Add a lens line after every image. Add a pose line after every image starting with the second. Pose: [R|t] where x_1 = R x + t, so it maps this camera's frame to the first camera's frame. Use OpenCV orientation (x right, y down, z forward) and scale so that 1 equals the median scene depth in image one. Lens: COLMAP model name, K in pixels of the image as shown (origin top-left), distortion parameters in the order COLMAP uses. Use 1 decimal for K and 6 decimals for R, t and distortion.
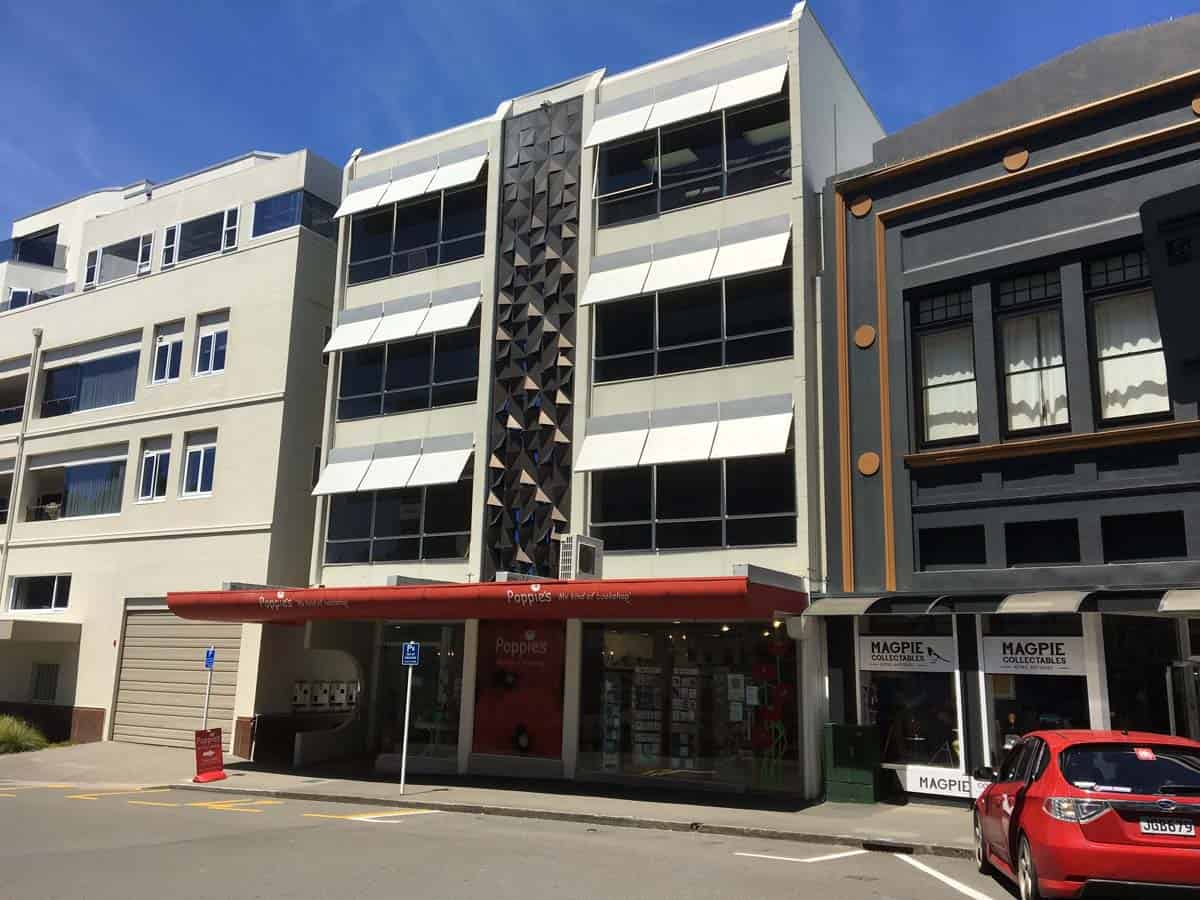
lens RADIAL K [[1016.1, 0, 612.0], [0, 1016.1, 447.7], [0, 0, 1]] dist [0.058487, -0.050671]
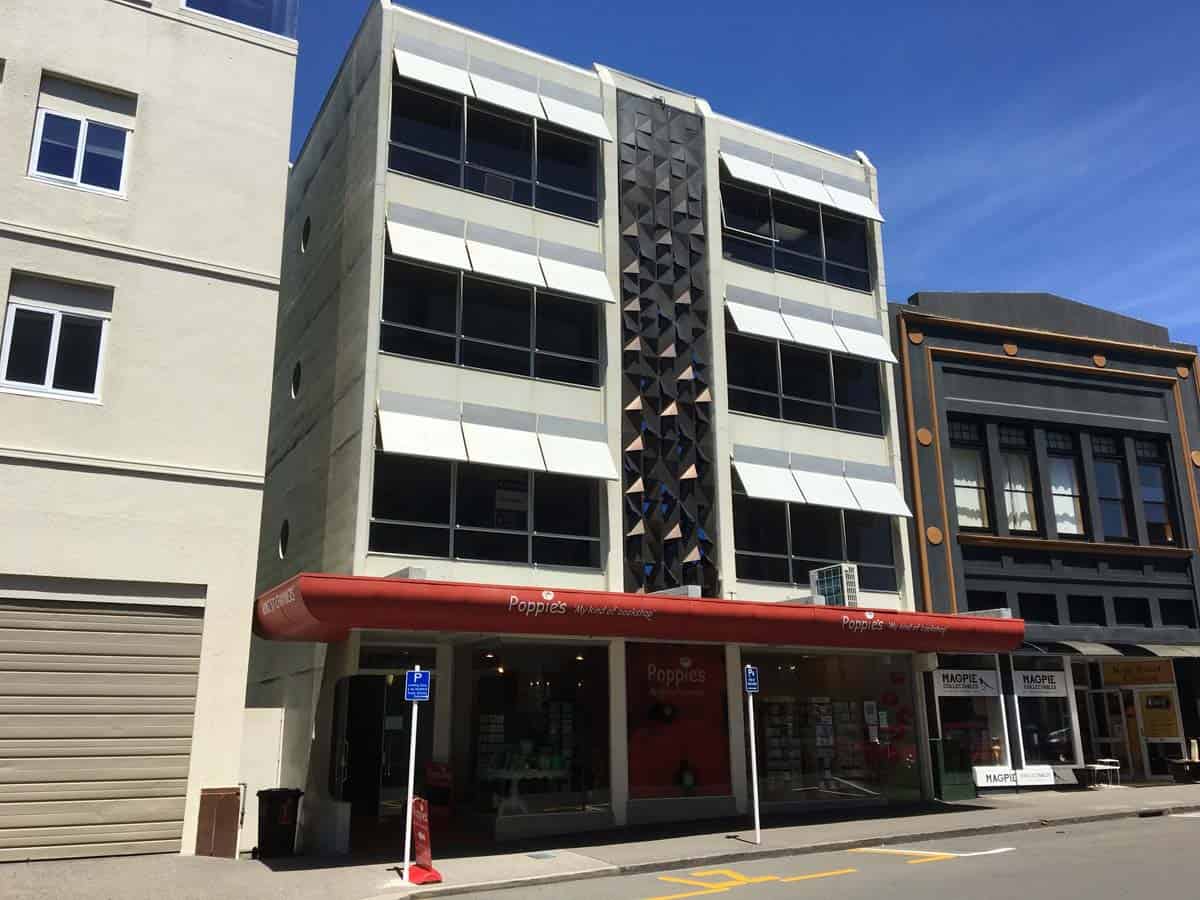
lens RADIAL K [[1016.1, 0, 607.8], [0, 1016.1, 446.1], [0, 0, 1]] dist [0.058487, -0.050671]
pose [[0.496623, 0.204024, 0.843647, -0.949864], [-0.162189, 0.976674, -0.140720, 0.136891], [-0.852678, -0.066946, 0.518129, 0.608298]]
